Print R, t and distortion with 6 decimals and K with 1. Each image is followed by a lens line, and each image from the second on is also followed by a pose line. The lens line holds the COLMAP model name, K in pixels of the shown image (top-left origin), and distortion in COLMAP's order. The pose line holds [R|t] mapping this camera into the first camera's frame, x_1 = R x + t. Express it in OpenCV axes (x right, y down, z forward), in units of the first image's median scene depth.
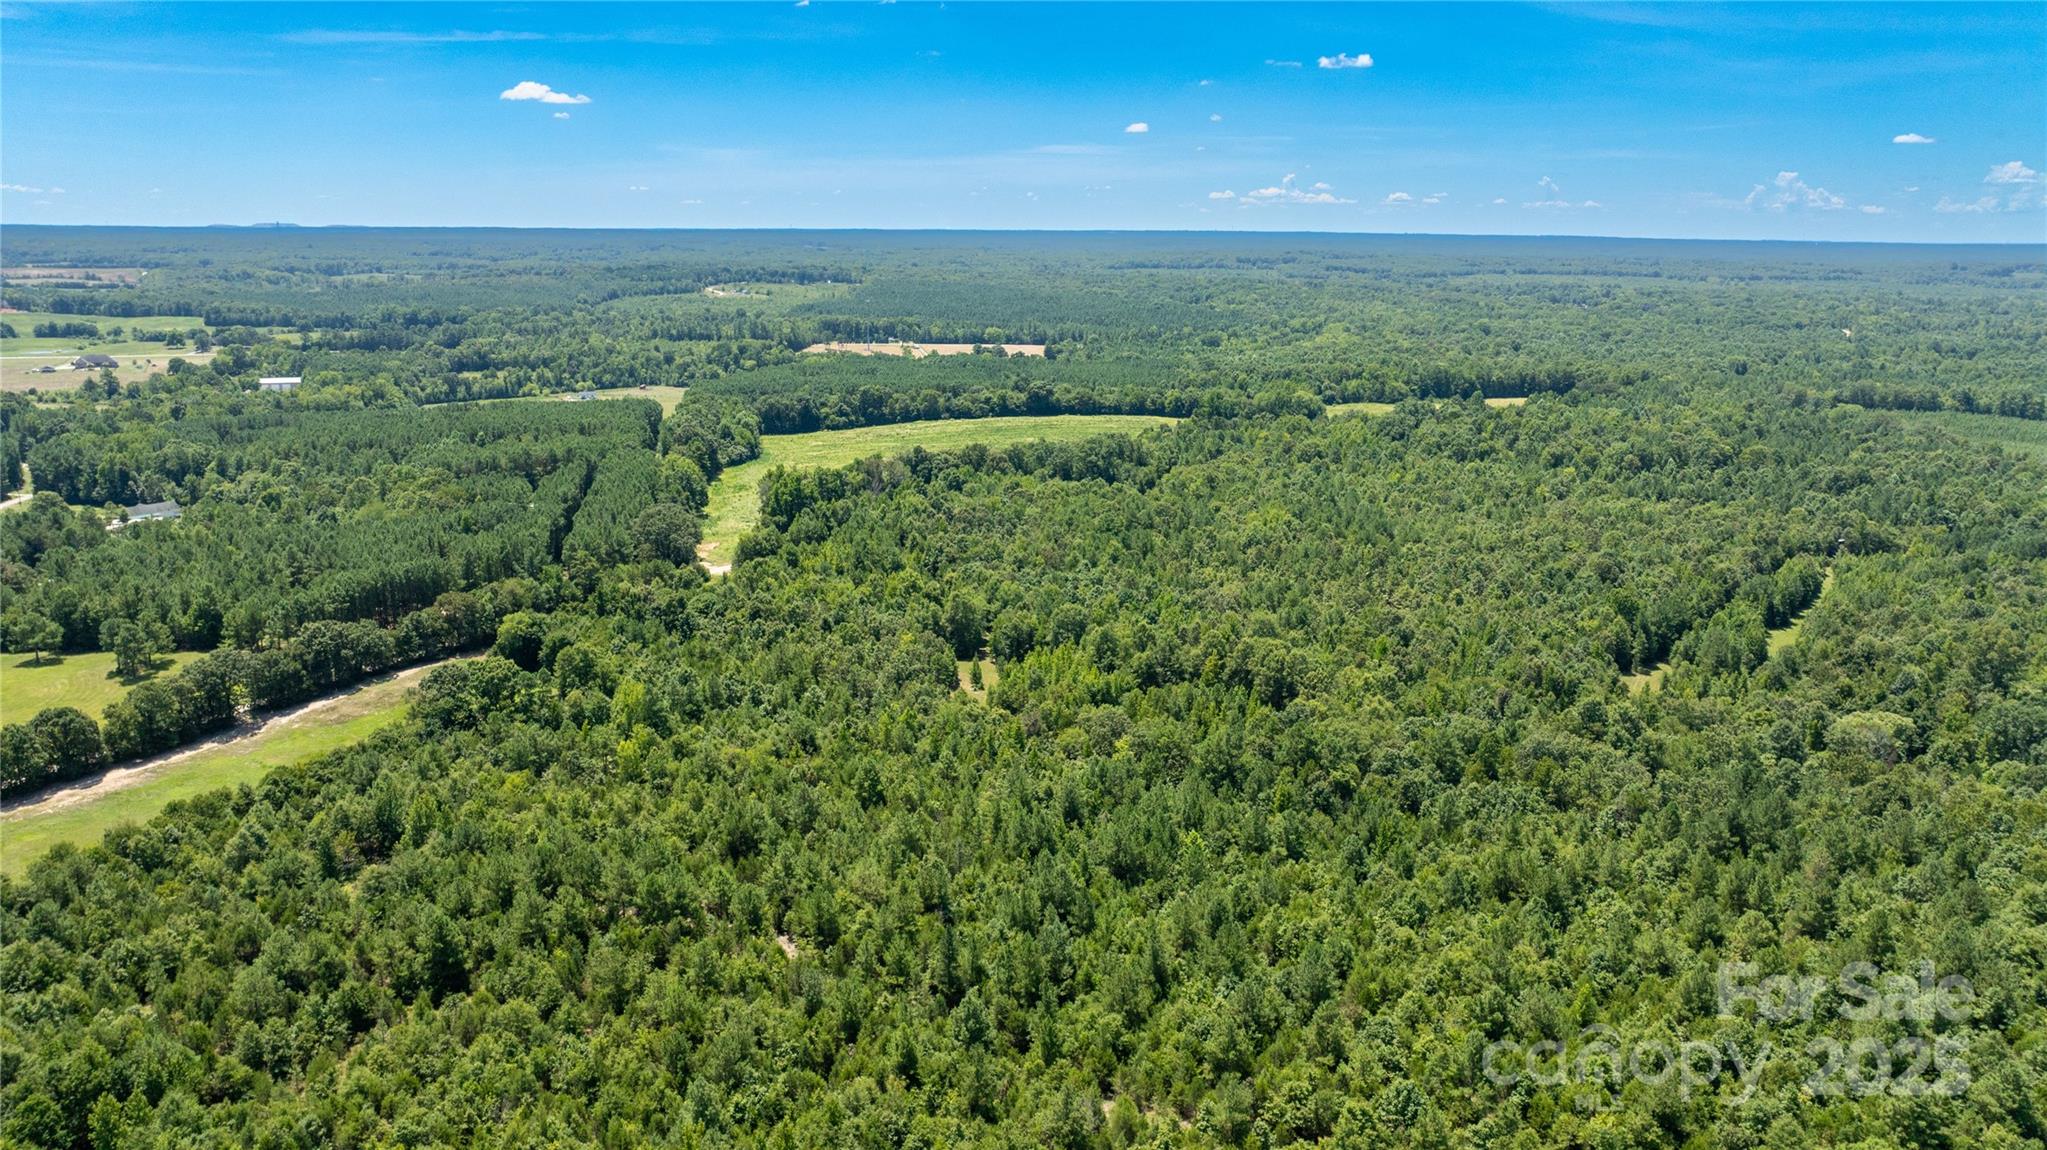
lens RADIAL K [[1455.2, 0, 1022.6], [0, 1455.2, 577.9], [0, 0, 1]] dist [-0.031745, 0.034836]
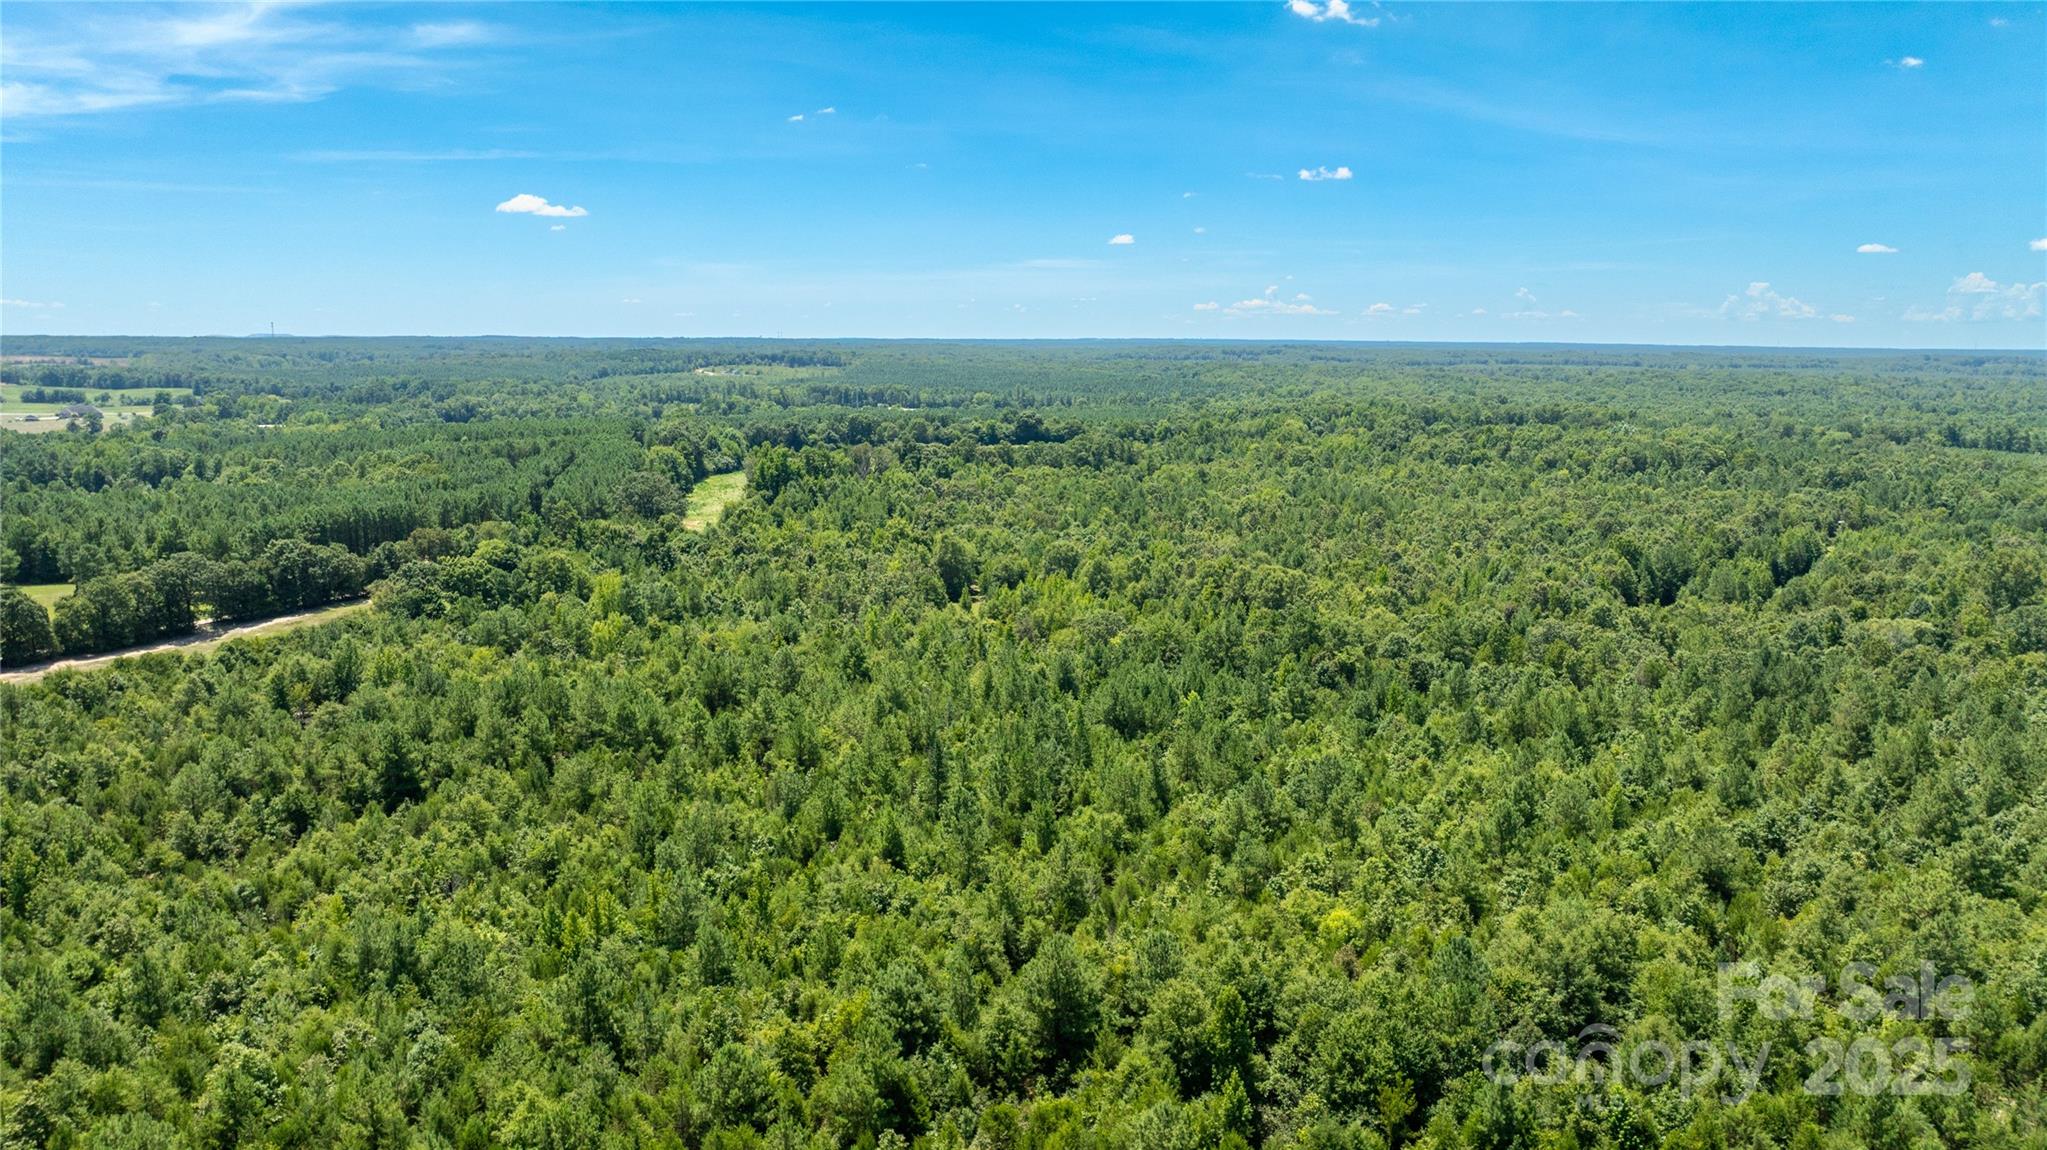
lens RADIAL K [[1455.2, 0, 1023.0], [0, 1455.2, 576.5], [0, 0, 1]] dist [-0.031745, 0.034836]
pose [[0.999962, -0.002303, 0.008439, -0.002053], [0.002931, 0.997162, -0.075231, 0.130355], [-0.008242, 0.075253, 0.997130, 0.033309]]
